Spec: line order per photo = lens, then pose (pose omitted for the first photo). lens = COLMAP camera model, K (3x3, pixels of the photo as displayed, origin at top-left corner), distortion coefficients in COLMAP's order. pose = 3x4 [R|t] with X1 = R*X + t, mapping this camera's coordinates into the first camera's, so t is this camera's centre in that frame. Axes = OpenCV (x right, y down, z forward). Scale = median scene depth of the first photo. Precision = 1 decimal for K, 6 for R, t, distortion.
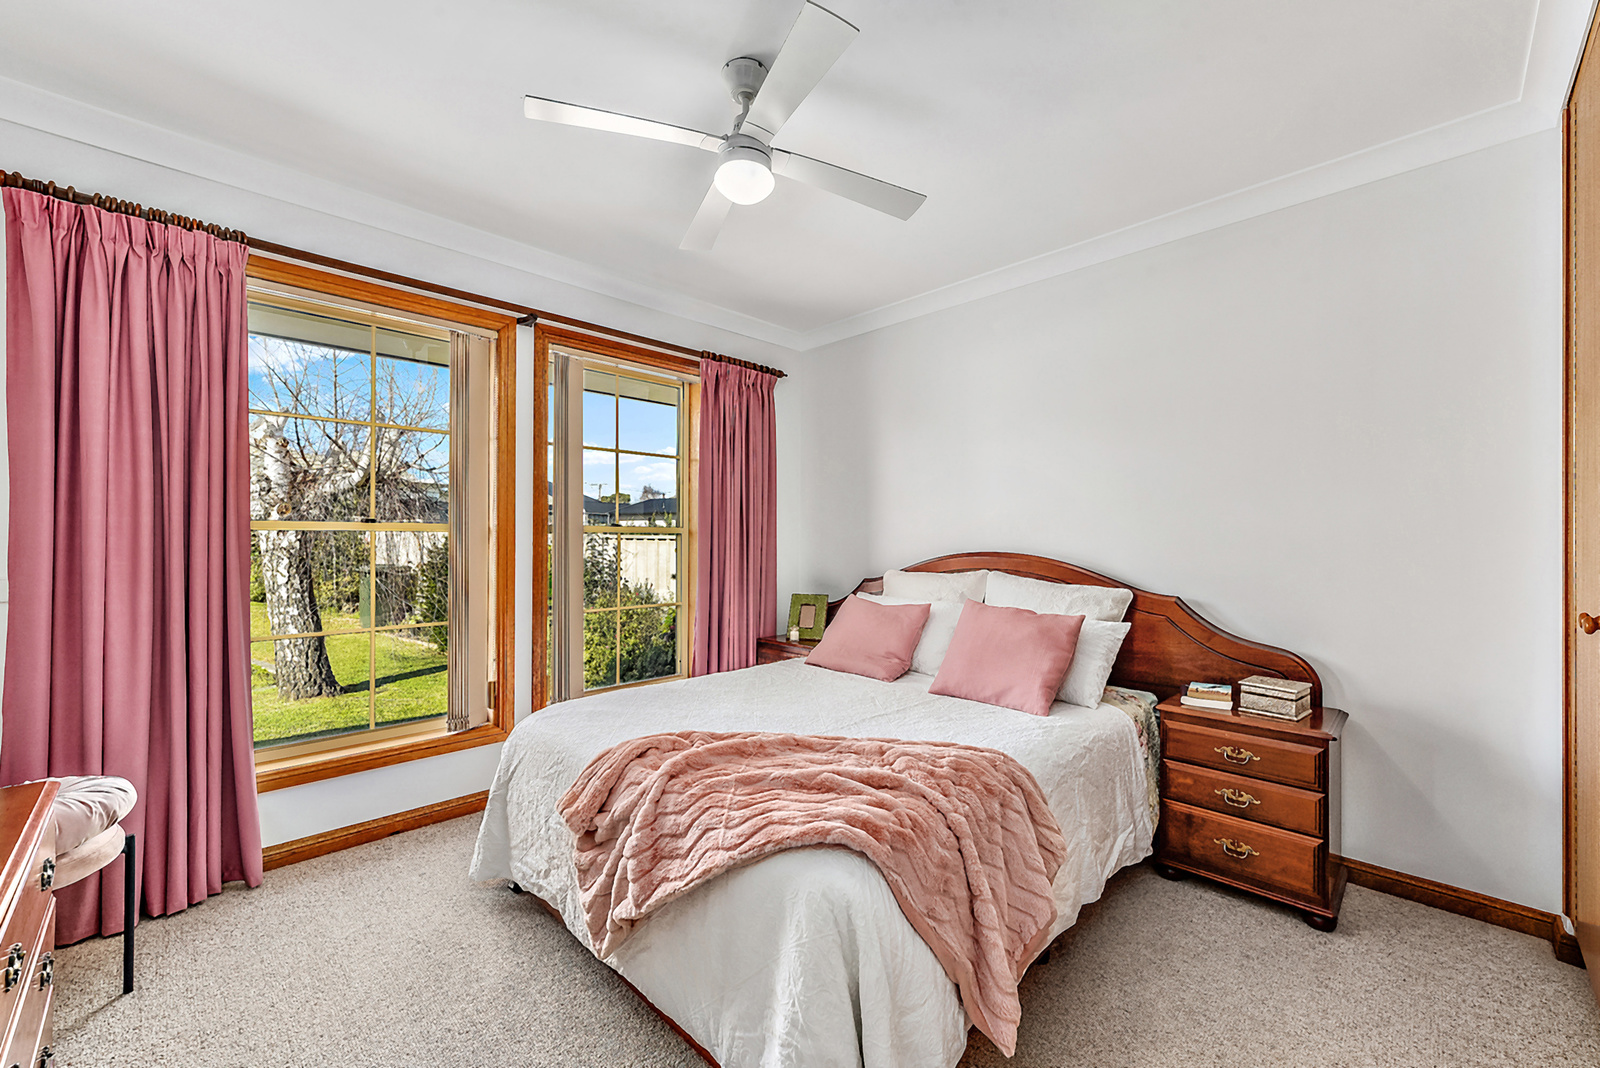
lens RADIAL K [[644.7, 0, 799.6], [0, 644.7, 539.7], [0, 0, 1]] dist [0.005440, -0.000018]
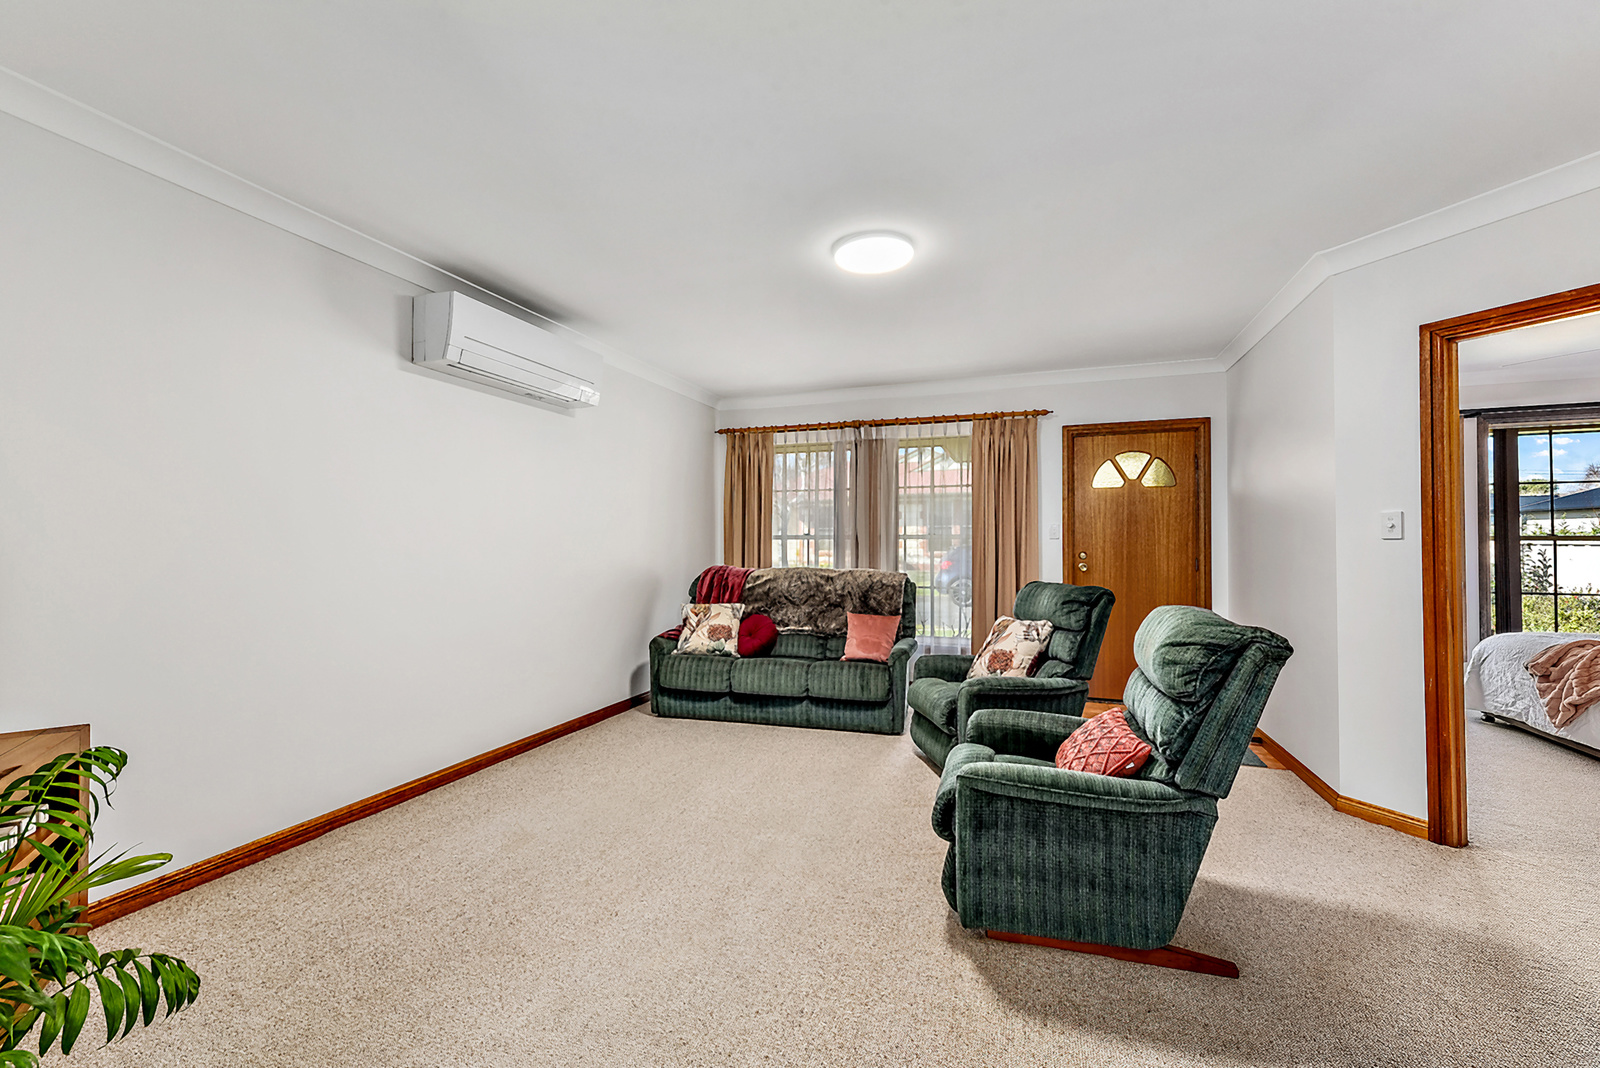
lens RADIAL K [[644.7, 0, 799.6], [0, 644.7, 539.7], [0, 0, 1]] dist [0.005440, -0.000018]
pose [[0.435644, -0.013121, -0.900023, 0.596882], [0.004007, 0.999912, -0.012638, -0.004470], [0.900110, 0.001900, 0.435658, -2.374446]]
